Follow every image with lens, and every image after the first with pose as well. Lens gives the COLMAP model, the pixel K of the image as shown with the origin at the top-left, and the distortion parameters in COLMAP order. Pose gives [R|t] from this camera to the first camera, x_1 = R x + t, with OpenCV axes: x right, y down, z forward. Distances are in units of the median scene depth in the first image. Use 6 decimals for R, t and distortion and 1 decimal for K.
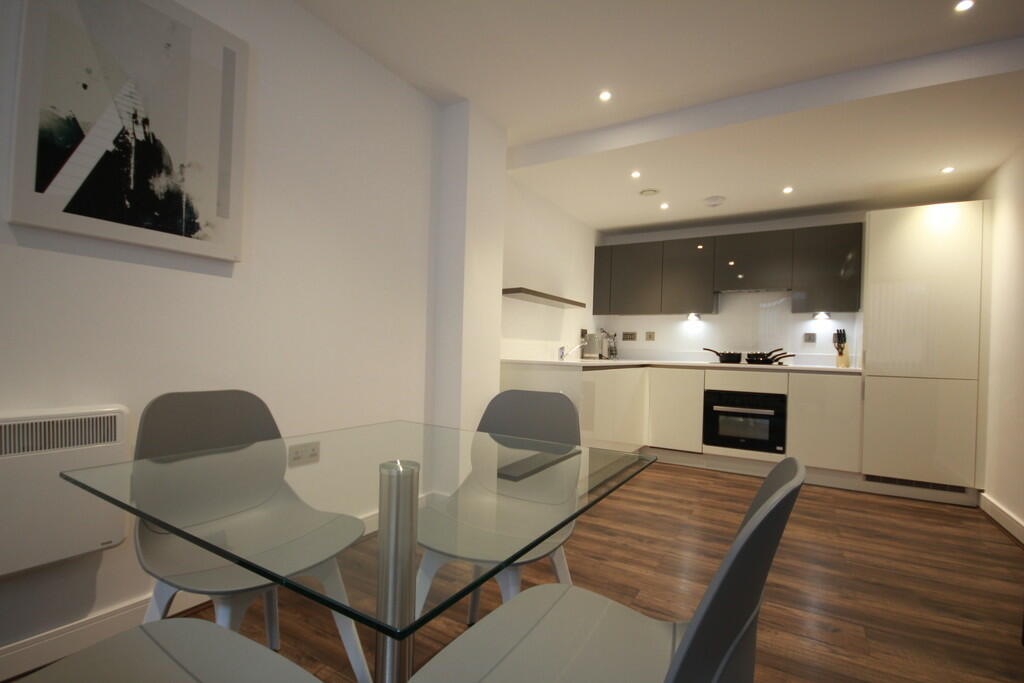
lens RADIAL K [[468.8, 0, 513.2], [0, 468.8, 349.8], [0, 0, 1]] dist [0.002407, 0.000073]
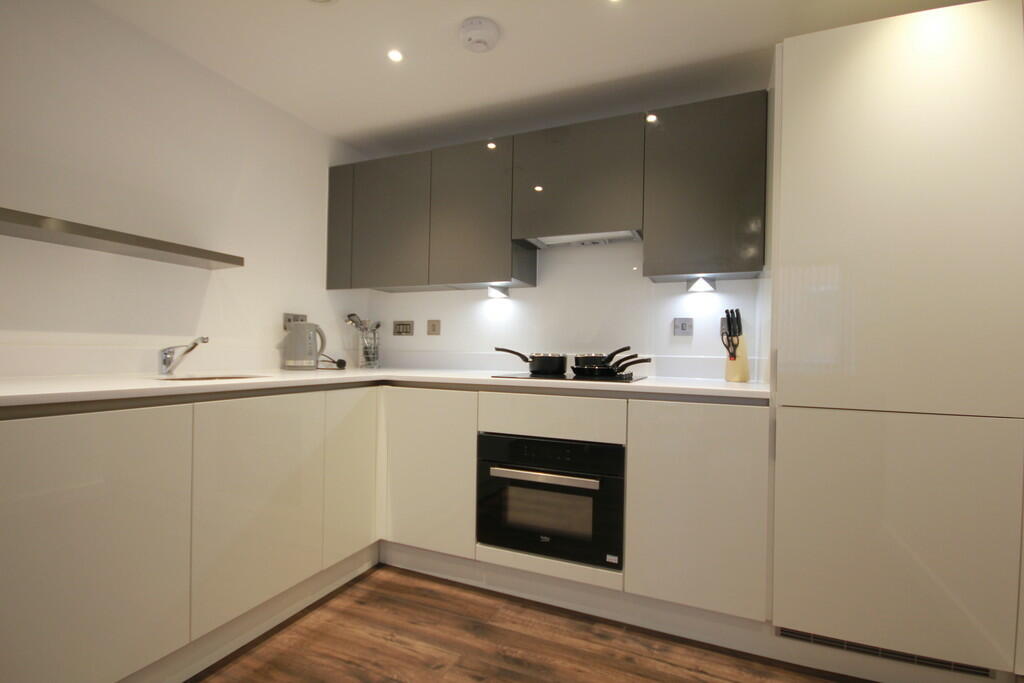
lens RADIAL K [[468.8, 0, 513.2], [0, 468.8, 349.8], [0, 0, 1]] dist [0.002407, 0.000073]
pose [[0.990100, -0.009116, 0.140065, 0.373511], [0.009147, 0.999958, 0.000418, -0.000927], [-0.140063, 0.000868, 0.990142, 0.504355]]
